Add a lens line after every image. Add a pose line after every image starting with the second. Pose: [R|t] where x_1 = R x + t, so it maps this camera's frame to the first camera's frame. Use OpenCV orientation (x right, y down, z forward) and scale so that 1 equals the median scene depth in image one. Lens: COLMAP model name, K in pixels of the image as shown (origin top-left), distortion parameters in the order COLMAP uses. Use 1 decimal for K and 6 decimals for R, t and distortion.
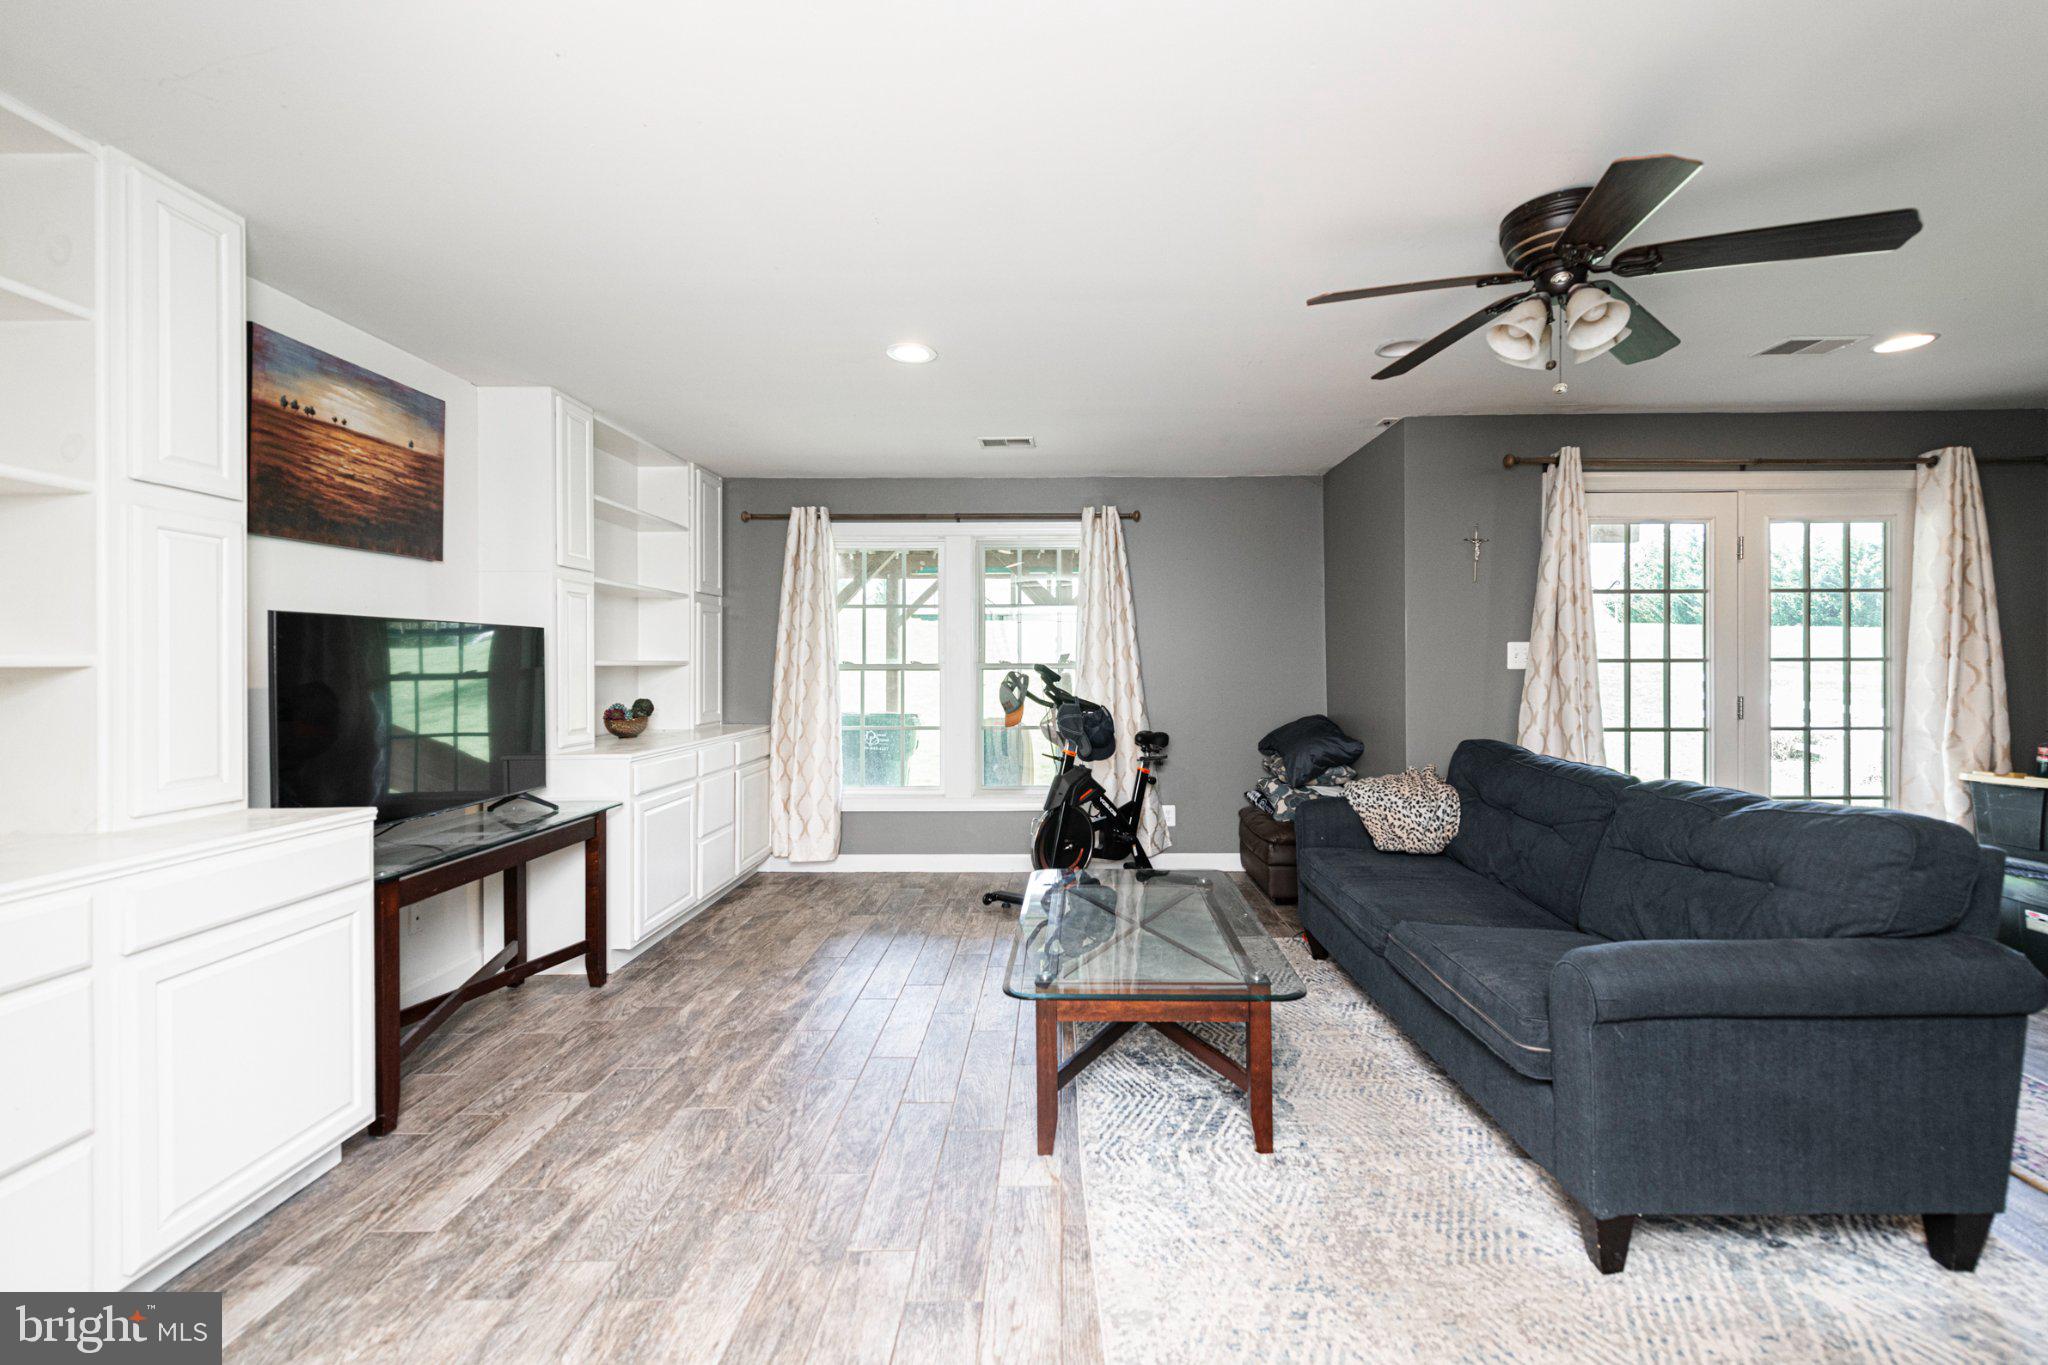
lens RADIAL K [[863.5, 0, 1045.5], [0, 863.5, 649.3], [0, 0, 1]] dist [0.012666, -0.000057]
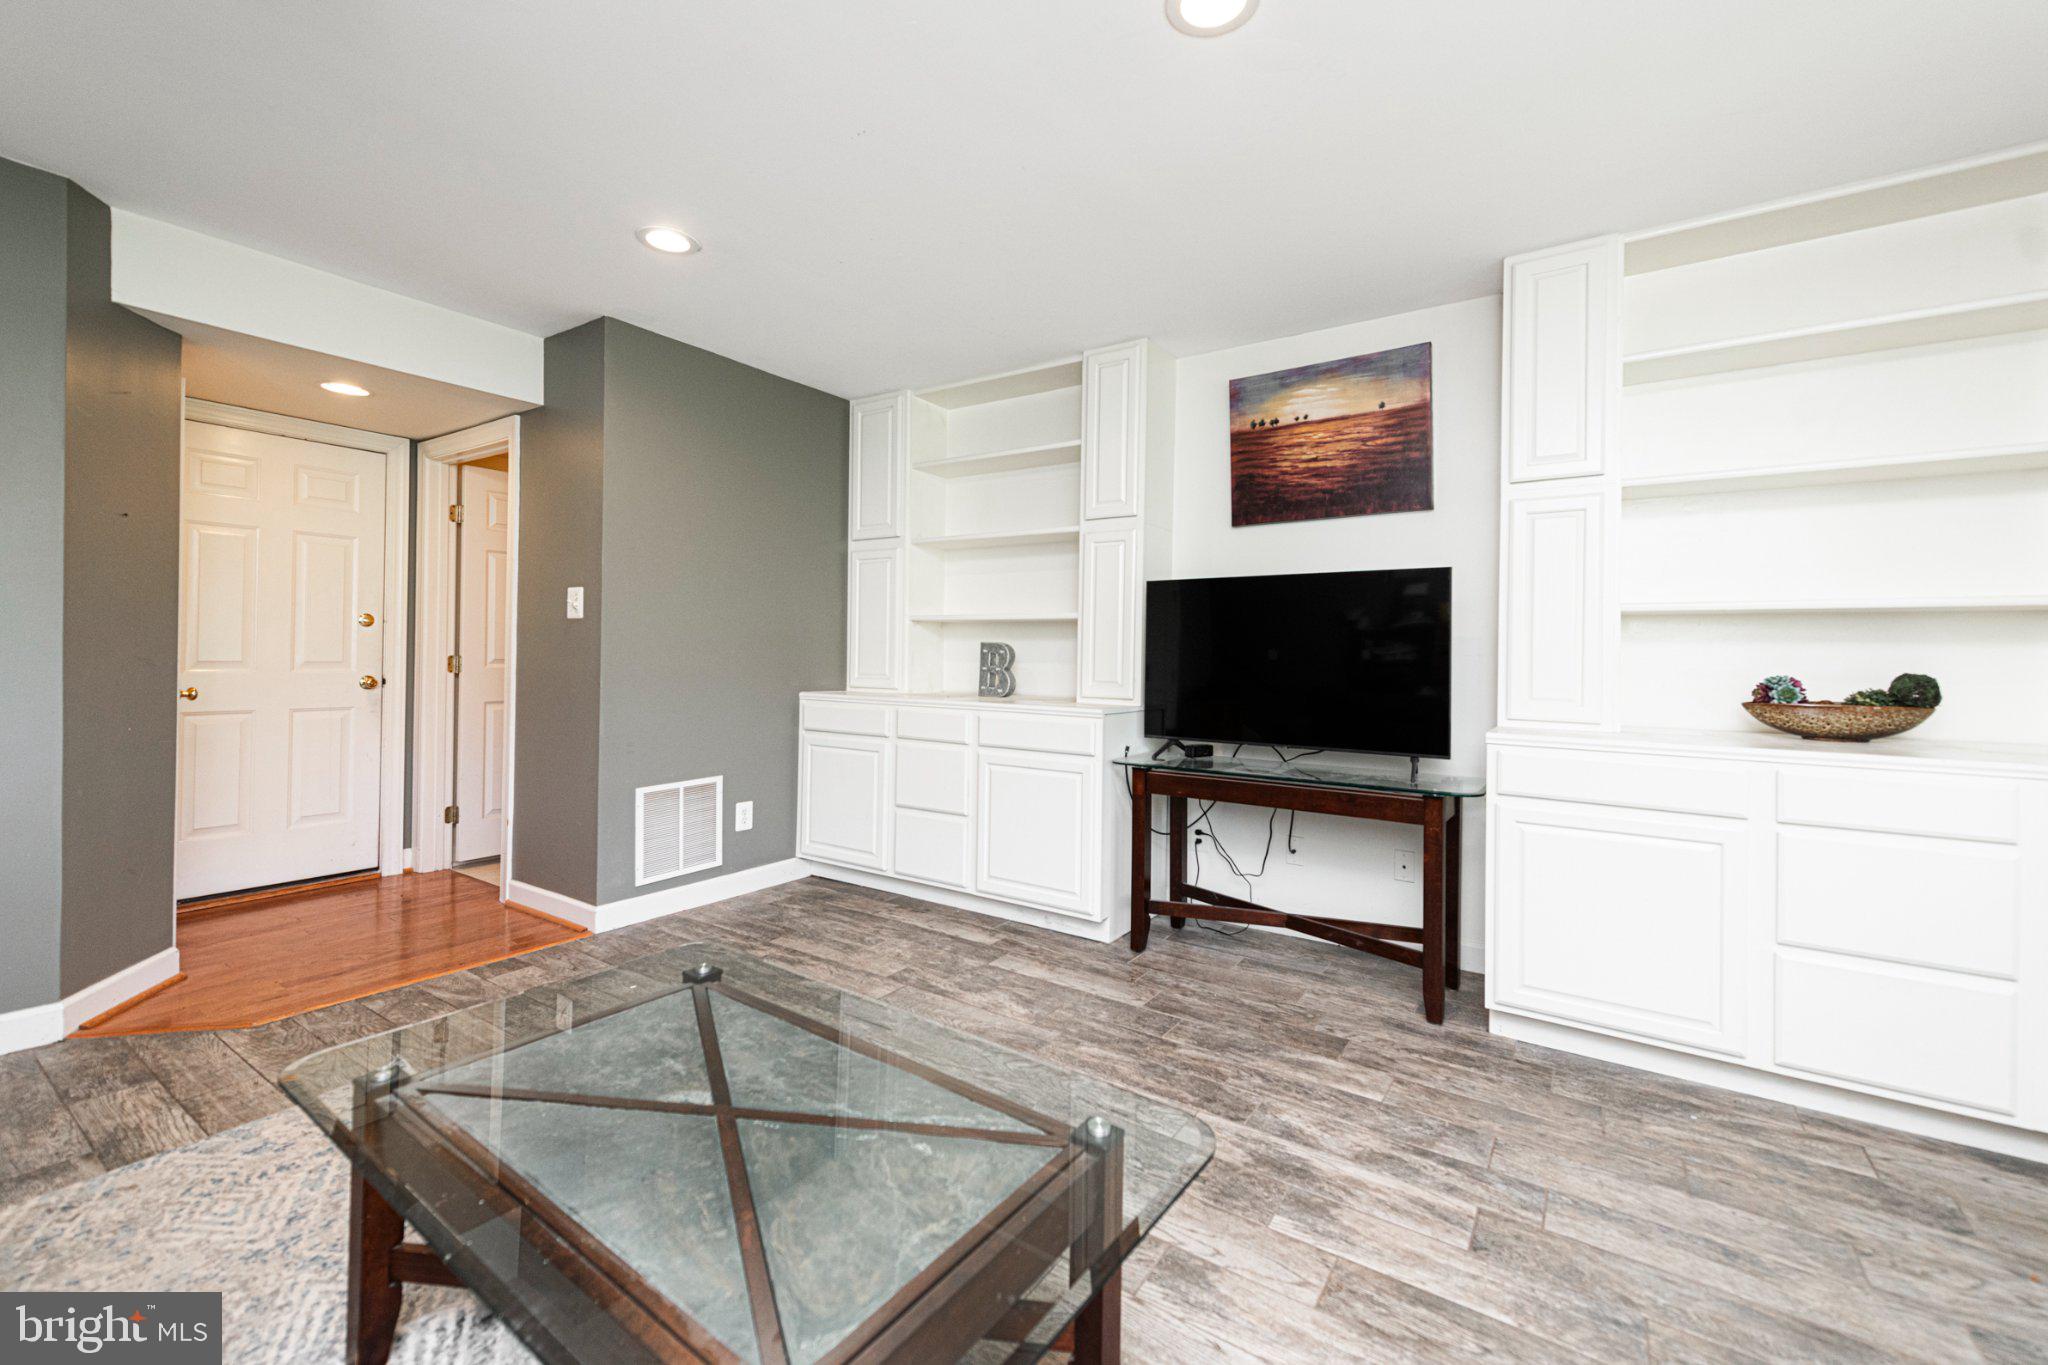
lens RADIAL K [[863.5, 0, 1045.5], [0, 863.5, 649.3], [0, 0, 1]] dist [0.012666, -0.000057]
pose [[-0.557290, -0.007200, -0.830287, 0.385475], [0.002847, 0.999940, -0.010582, 0.072399], [0.830313, -0.008261, -0.557236, 1.346777]]
